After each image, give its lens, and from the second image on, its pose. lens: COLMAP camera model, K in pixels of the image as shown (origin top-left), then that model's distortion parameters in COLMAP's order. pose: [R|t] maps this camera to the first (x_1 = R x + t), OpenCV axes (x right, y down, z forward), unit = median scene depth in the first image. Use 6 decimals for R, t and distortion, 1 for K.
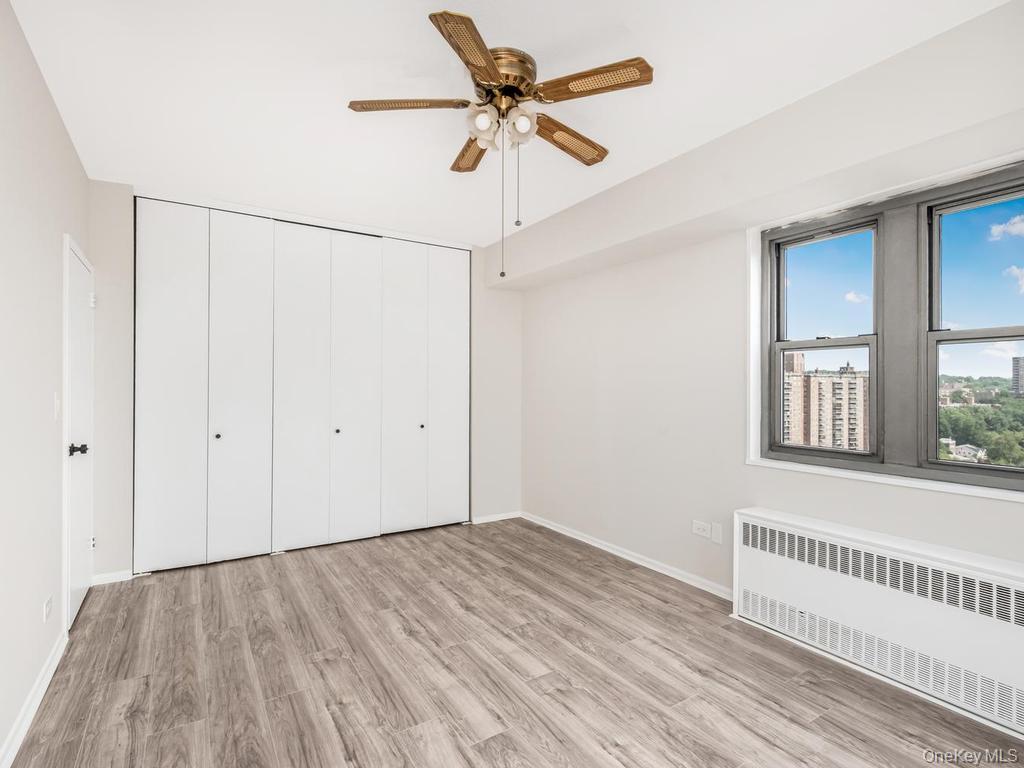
lens RADIAL K [[558.1, 0, 504.8], [0, 558.1, 384.9], [0, 0, 1]] dist [0.005899, 0.000184]
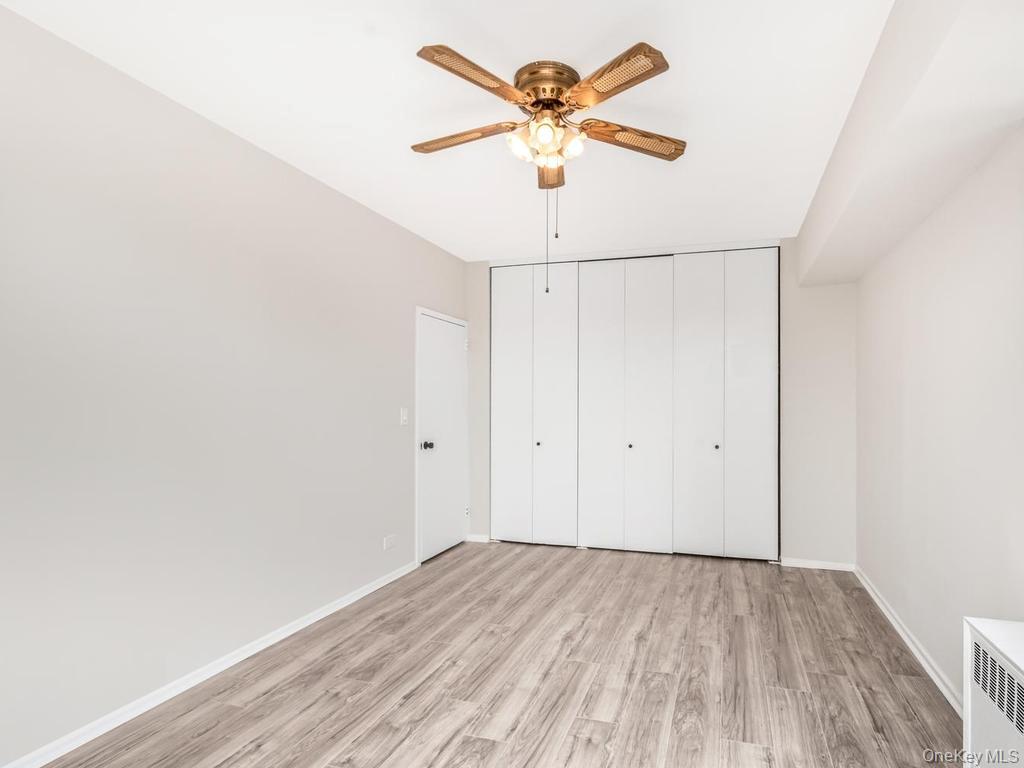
lens RADIAL K [[510.5, 0, 511.9], [0, 510.5, 382.5], [0, 0, 1]] dist [0.007403, -0.003538]
pose [[0.638105, -0.035668, -0.769123, 0.445334], [0.003968, 0.999065, -0.043040, -0.009442], [0.769939, 0.024412, 0.637650, 0.218167]]
